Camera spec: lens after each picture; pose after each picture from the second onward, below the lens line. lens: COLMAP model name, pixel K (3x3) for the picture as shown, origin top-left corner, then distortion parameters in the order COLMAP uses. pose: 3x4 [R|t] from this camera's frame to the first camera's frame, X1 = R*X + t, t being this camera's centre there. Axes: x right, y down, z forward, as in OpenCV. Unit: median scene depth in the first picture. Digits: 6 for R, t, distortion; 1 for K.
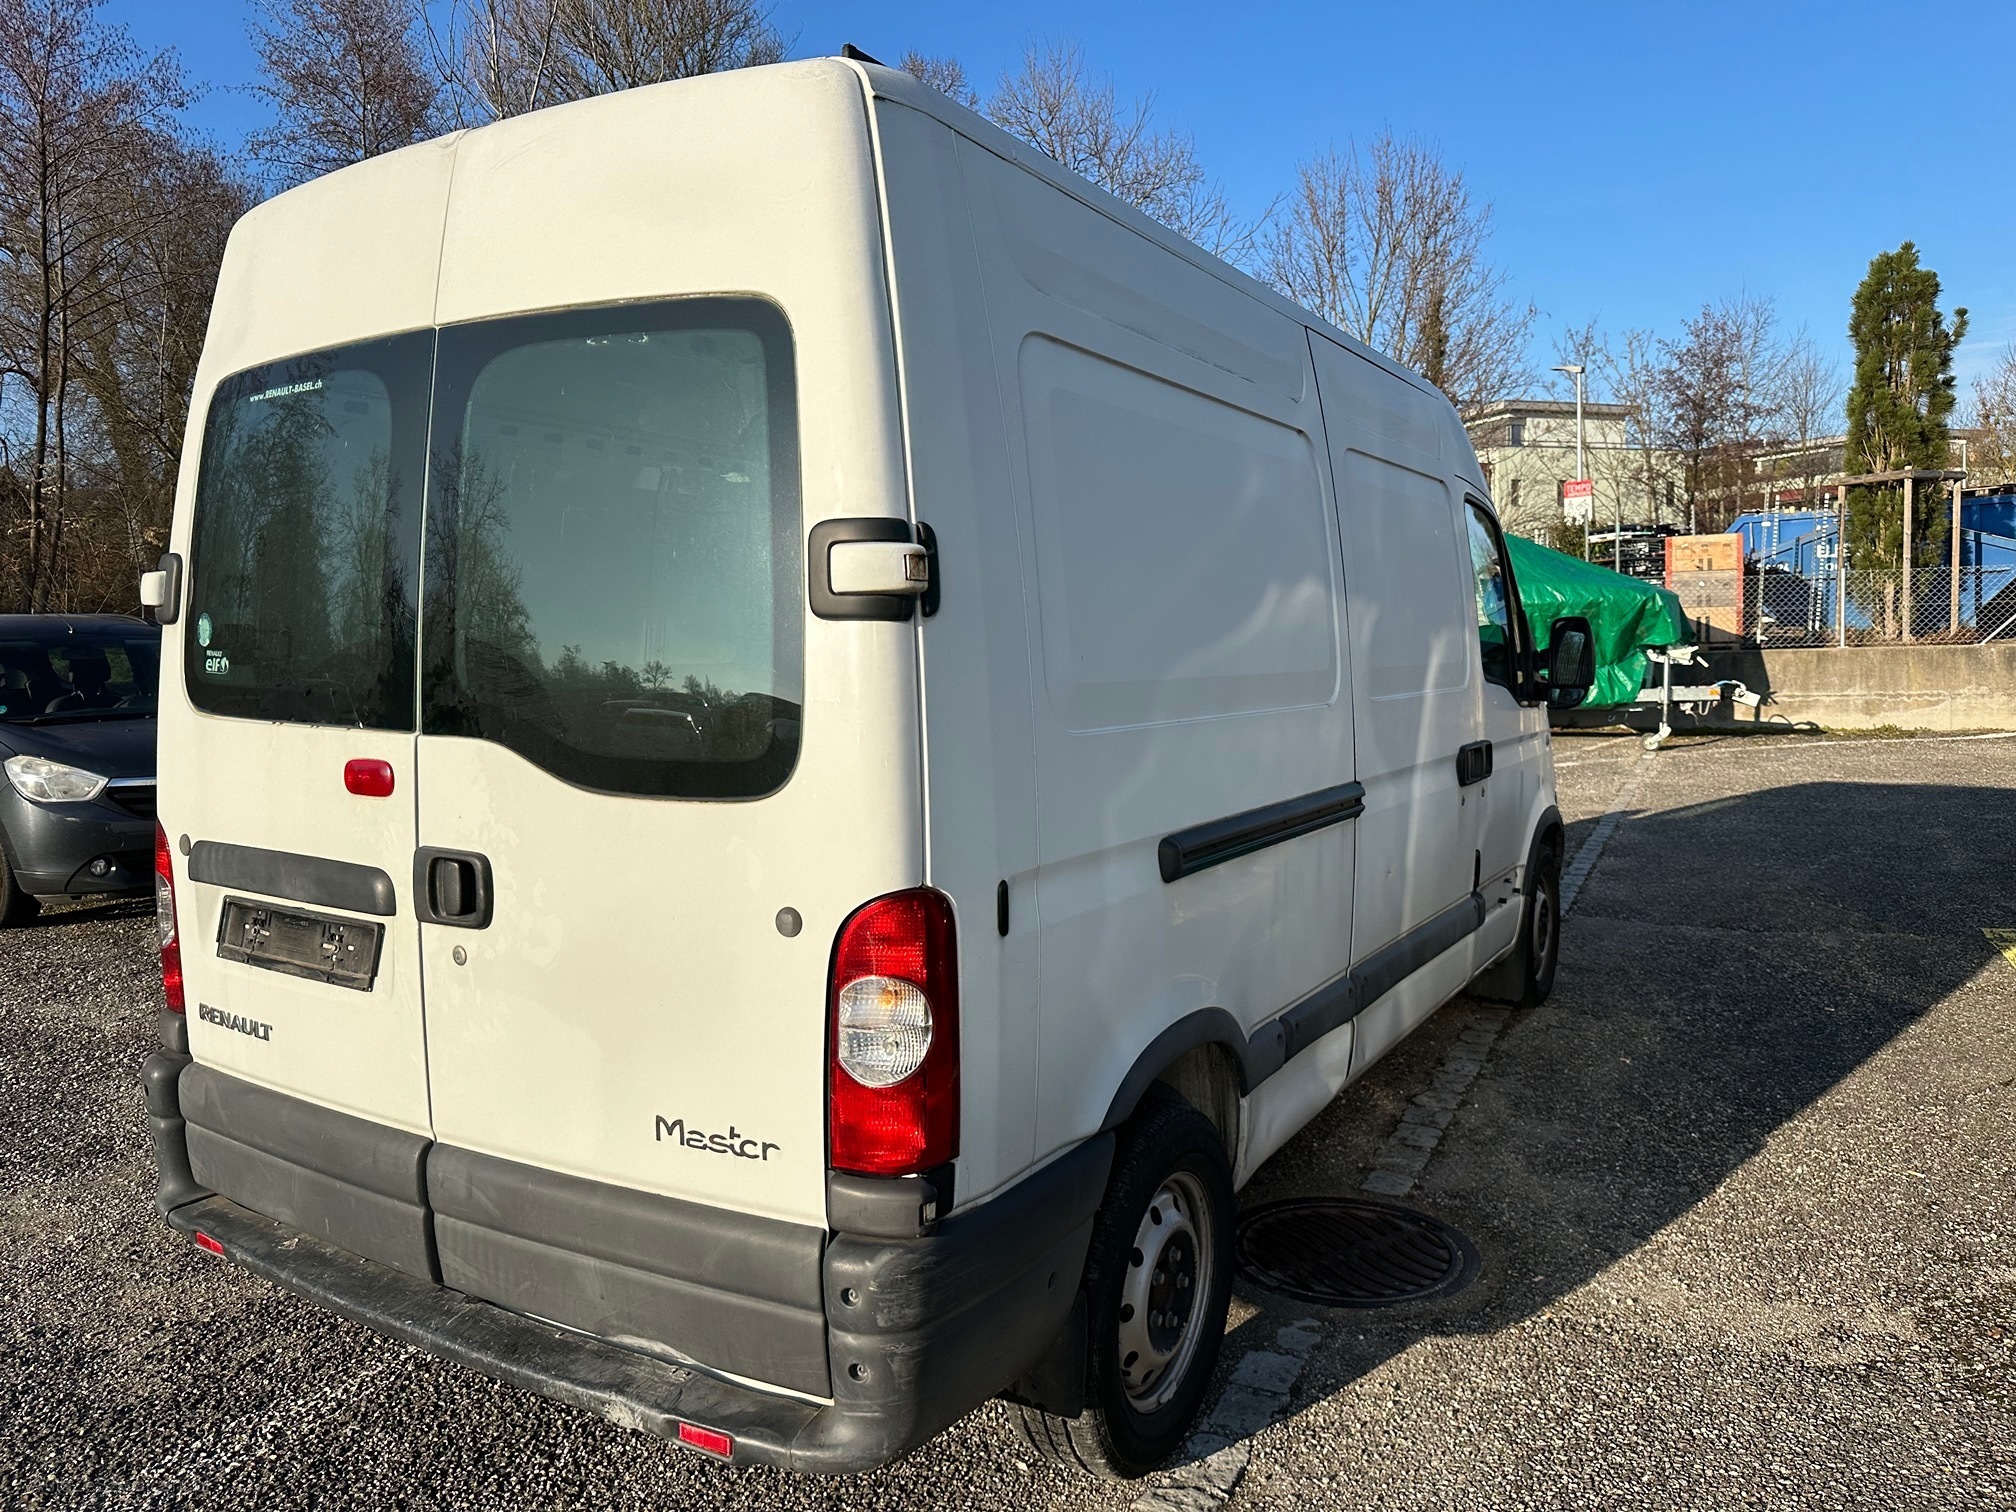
lens RADIAL K [[1392.2, 0, 1001.5], [0, 1392.2, 751.2], [0, 0, 1]] dist [0.072884, -0.107178]
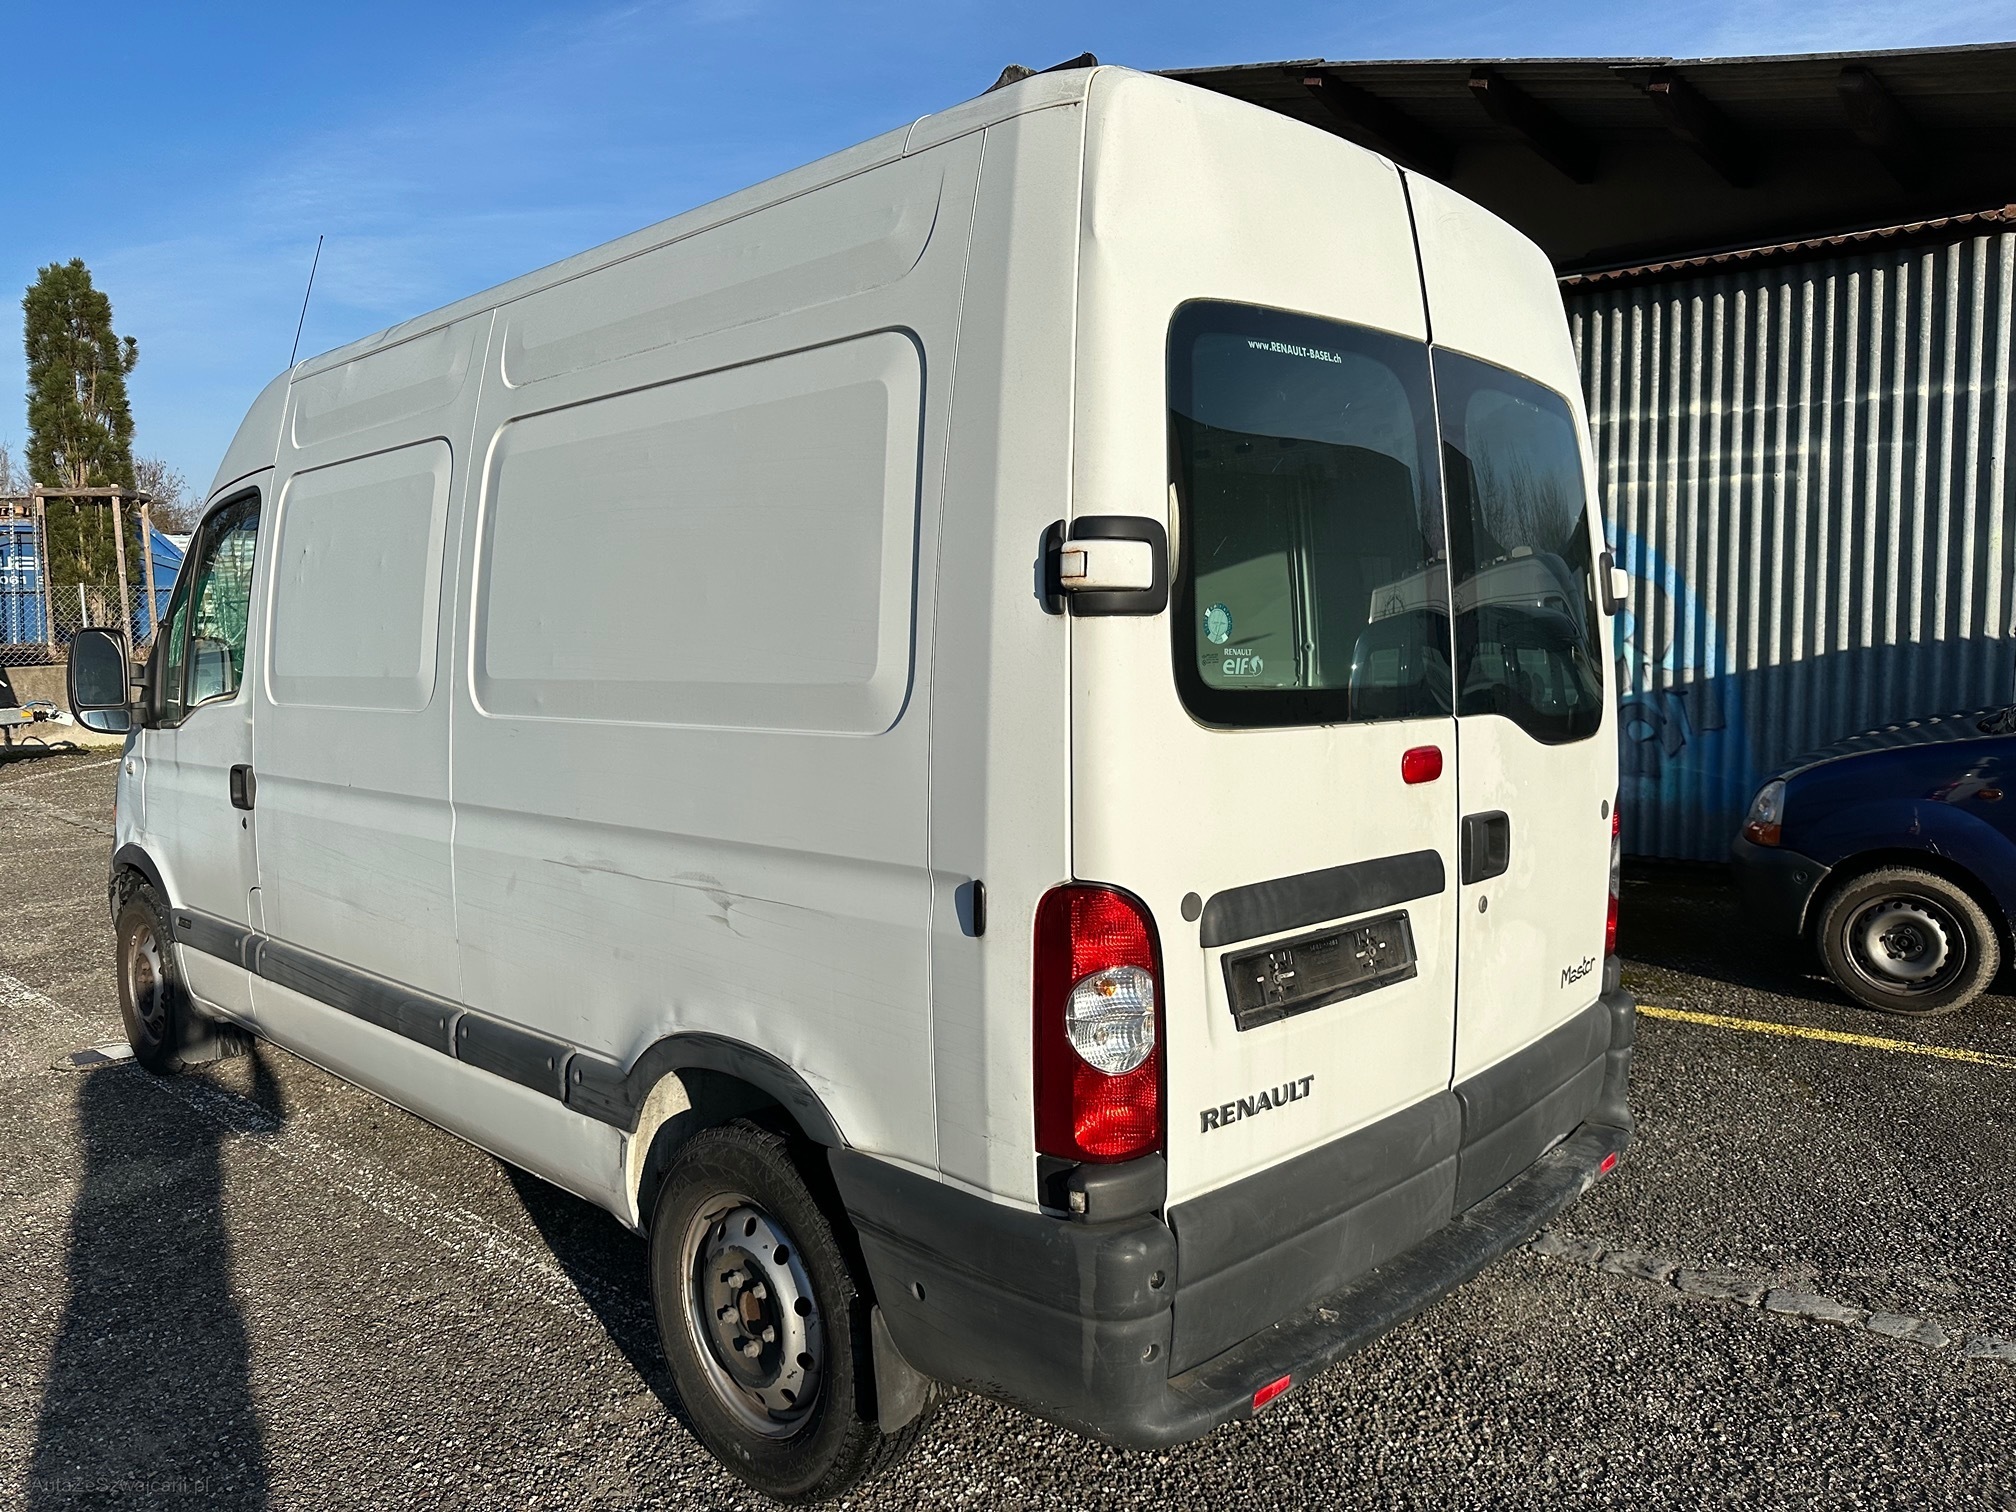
lens RADIAL K [[1388.5, 0, 1008.7], [0, 1388.5, 762.1], [0, 0, 1]] dist [0.122536, -0.165812]
pose [[0.220834, -0.085645, 0.971544, -1.528134], [0.092423, 0.993492, 0.066572, -0.080739], [-0.970922, 0.075091, 0.227312, 1.066292]]
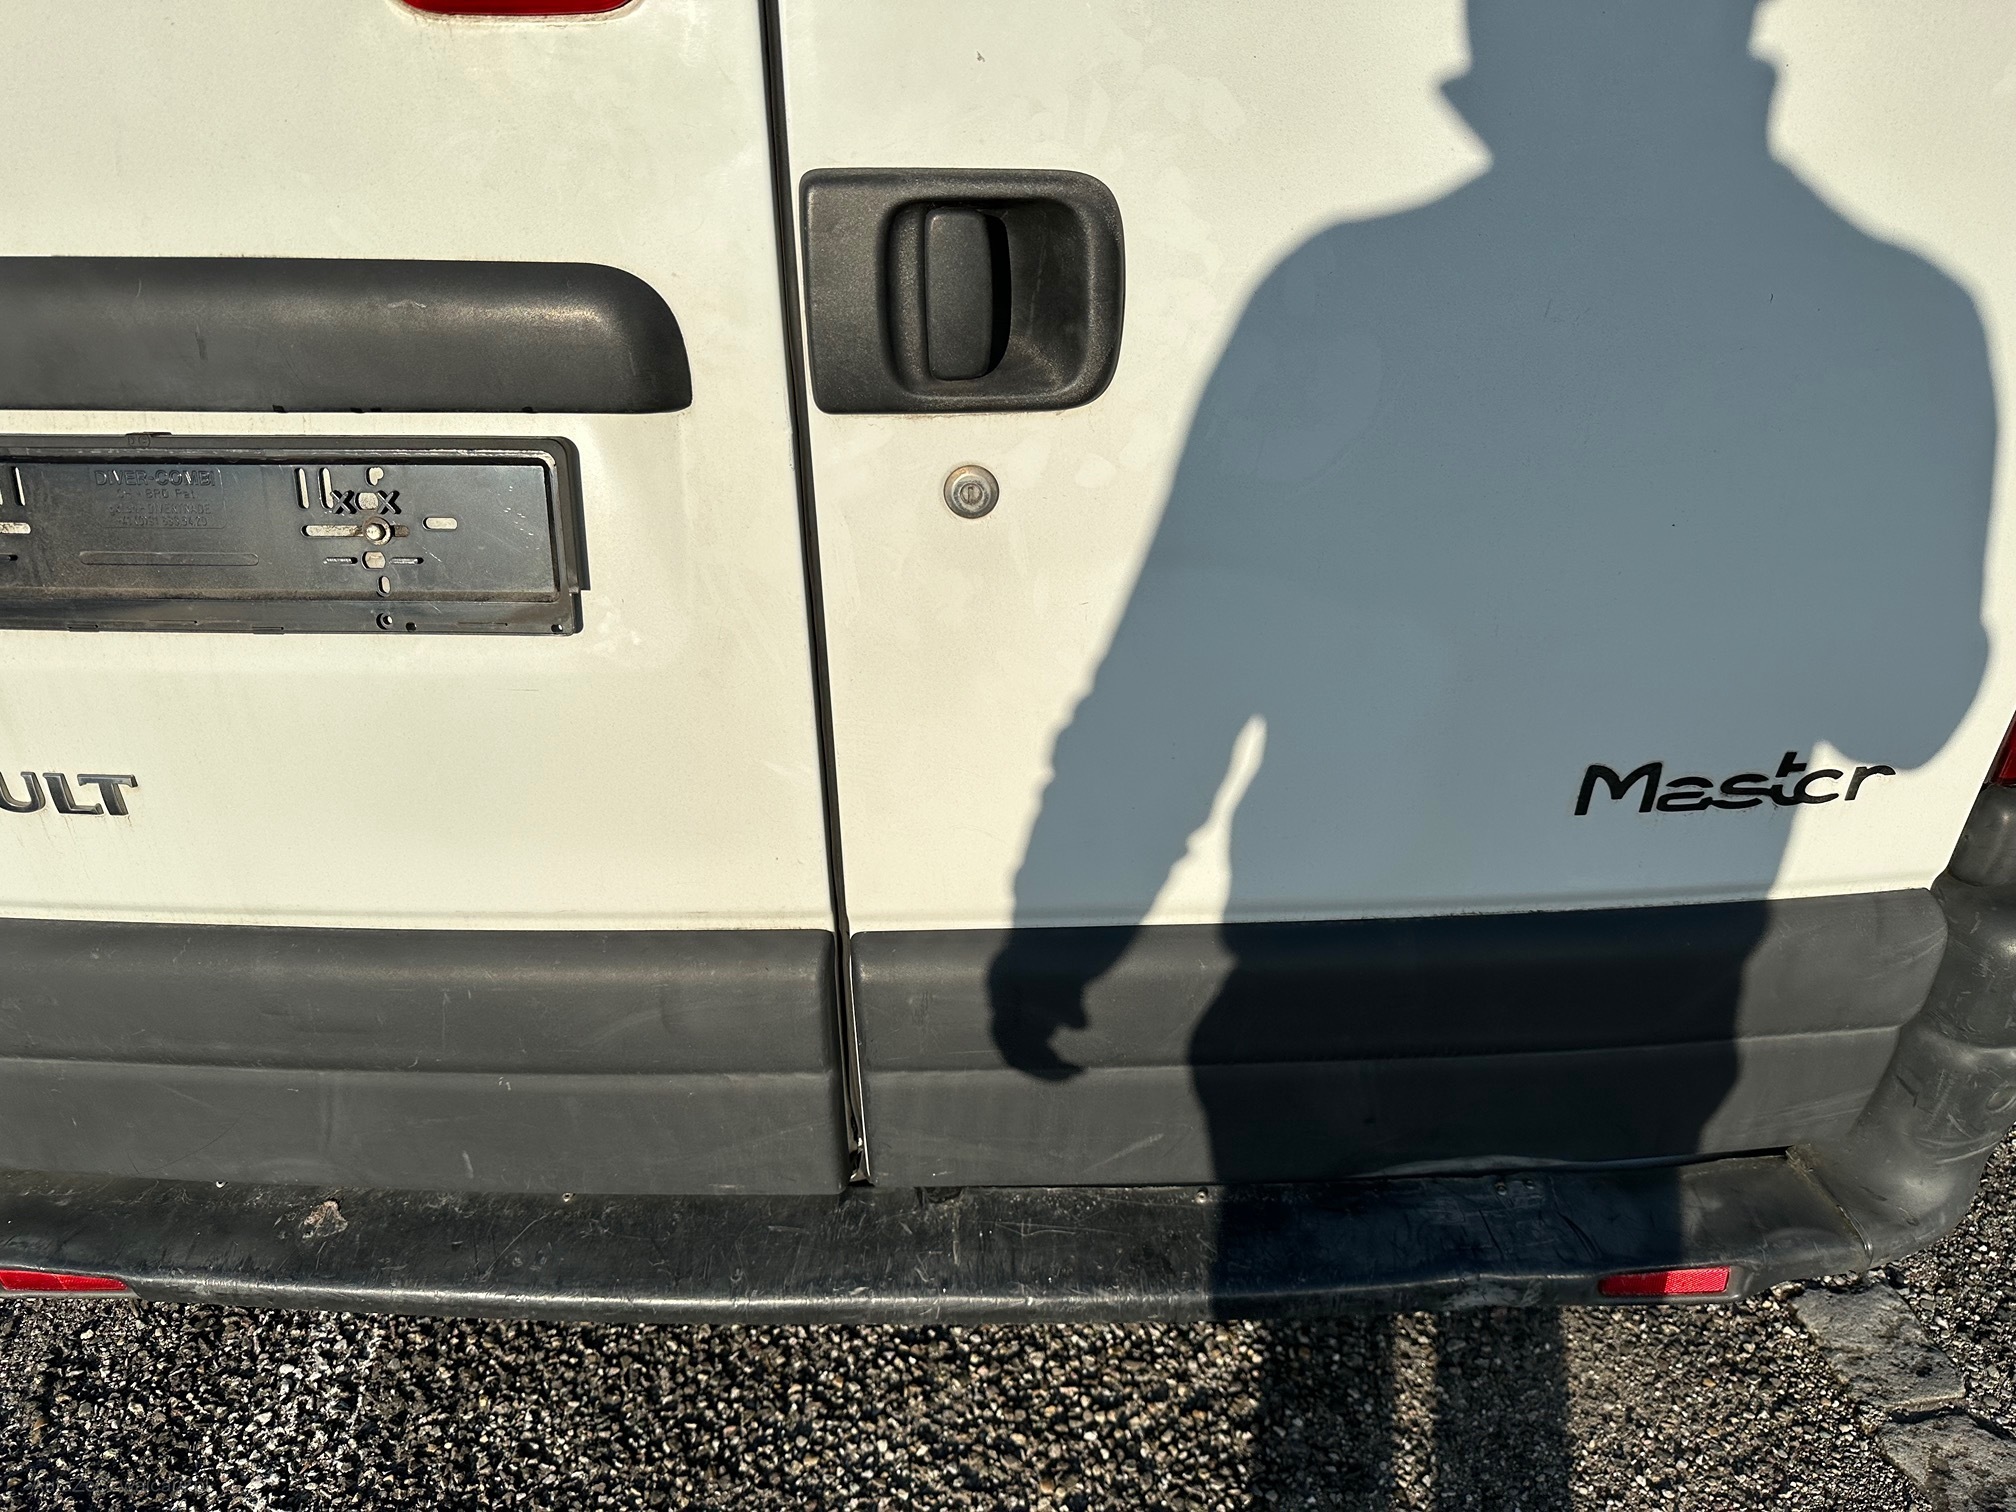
lens RADIAL K [[1392.2, 0, 1001.5], [0, 1392.2, 751.2], [0, 0, 1]] dist [0.072884, -0.107178]
pose [[0.853992, -0.250247, 0.456152, -0.539897], [0.043875, 0.908247, 0.416129, 0.054567], [-0.518433, -0.335357, 0.786615, 0.664230]]
